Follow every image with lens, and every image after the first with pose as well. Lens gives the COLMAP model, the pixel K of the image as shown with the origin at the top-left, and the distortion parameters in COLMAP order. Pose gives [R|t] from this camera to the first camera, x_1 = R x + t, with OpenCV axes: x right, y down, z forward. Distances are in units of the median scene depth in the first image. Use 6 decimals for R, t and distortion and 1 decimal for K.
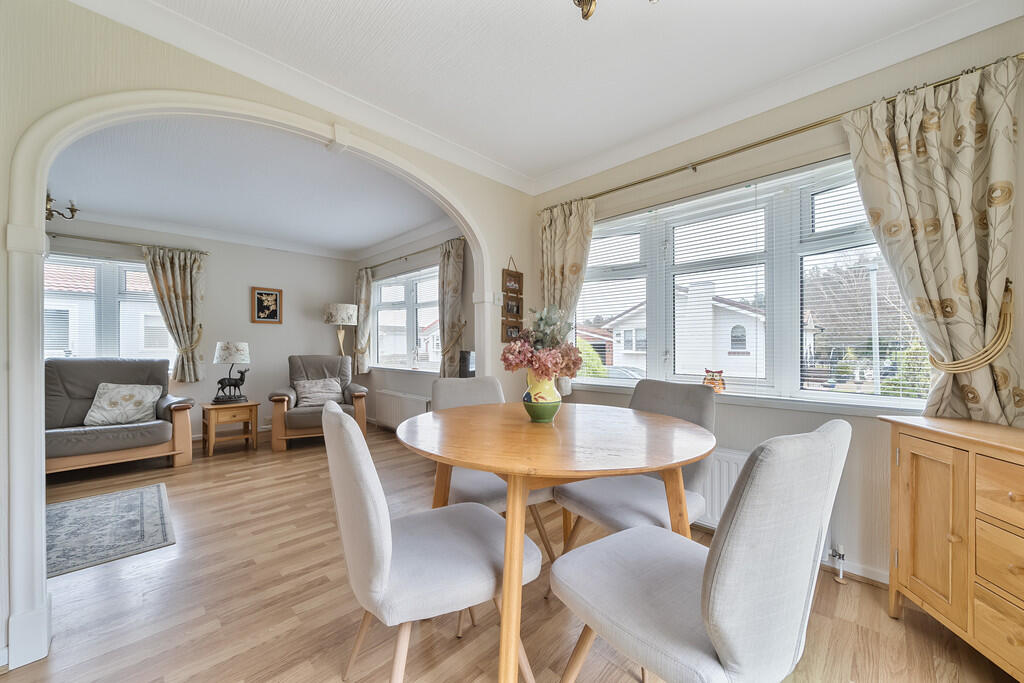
lens RADIAL K [[371.9, 0, 512.9], [0, 371.9, 346.6], [0, 0, 1]] dist [0.000012, 0.000026]
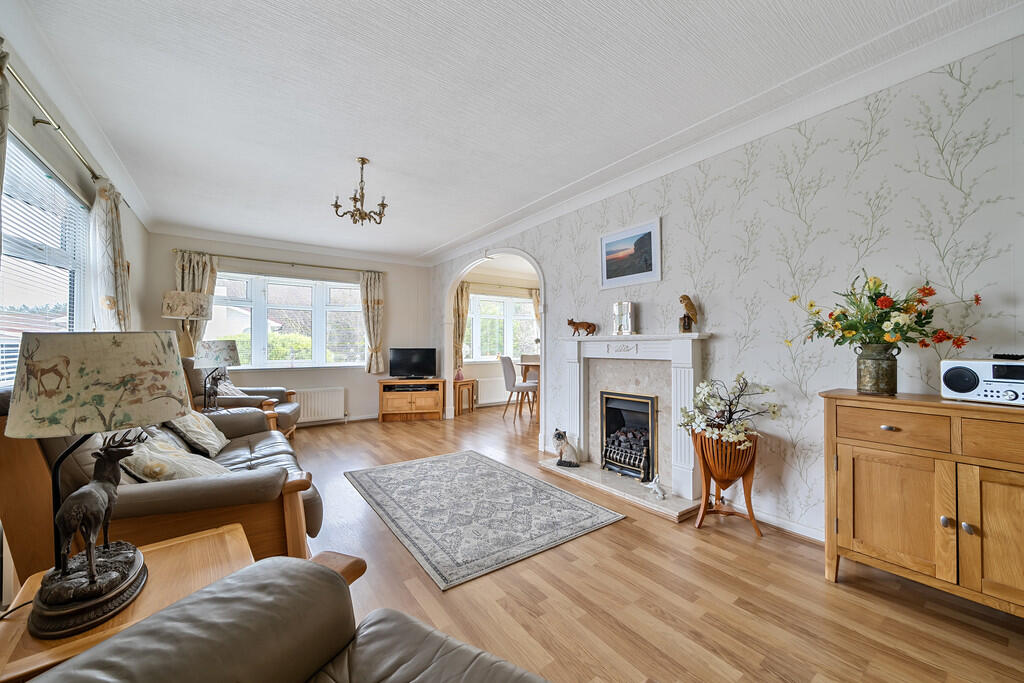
lens RADIAL K [[368.3, 0, 479.3], [0, 368.3, 342.7], [0, 0, 1]] dist [0.000192, 0.000007]
pose [[0.200818, 0.010528, 0.979572, -2.335755], [0.002631, 0.999933, -0.011286, 0.007682], [-0.979625, 0.004844, 0.200777, 0.501197]]
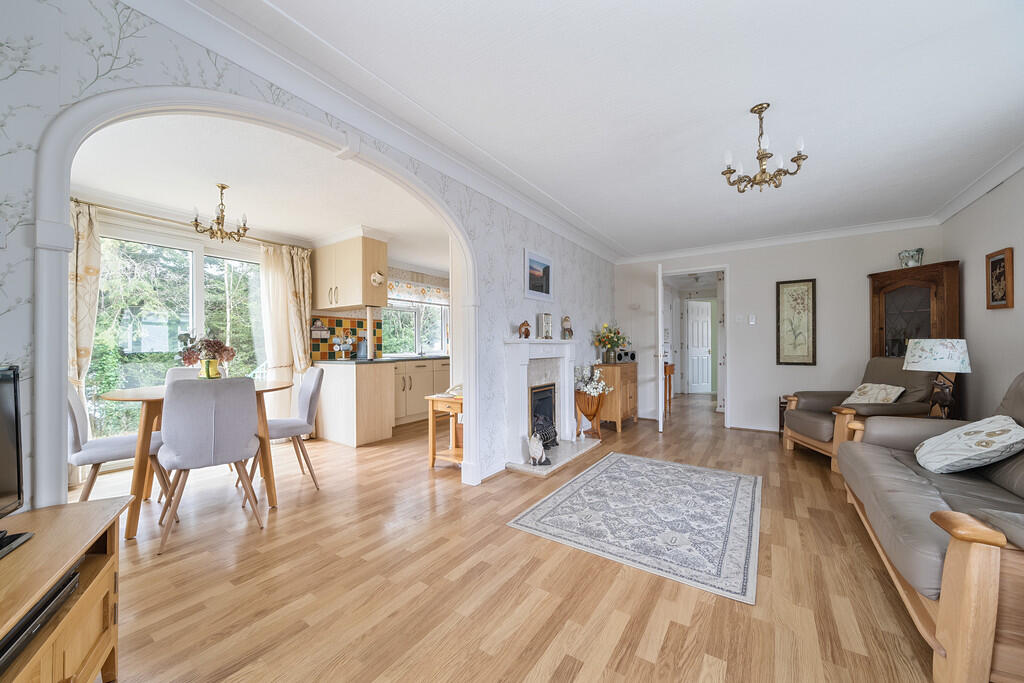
lens RADIAL K [[371.9, 0, 512.9], [0, 371.9, 346.6], [0, 0, 1]] dist [0.000012, 0.000026]
pose [[-0.982630, 0.004472, -0.185524, -0.621382], [0.004214, 0.999990, 0.001785, -0.002687], [0.185530, 0.000973, -0.982638, 1.791779]]
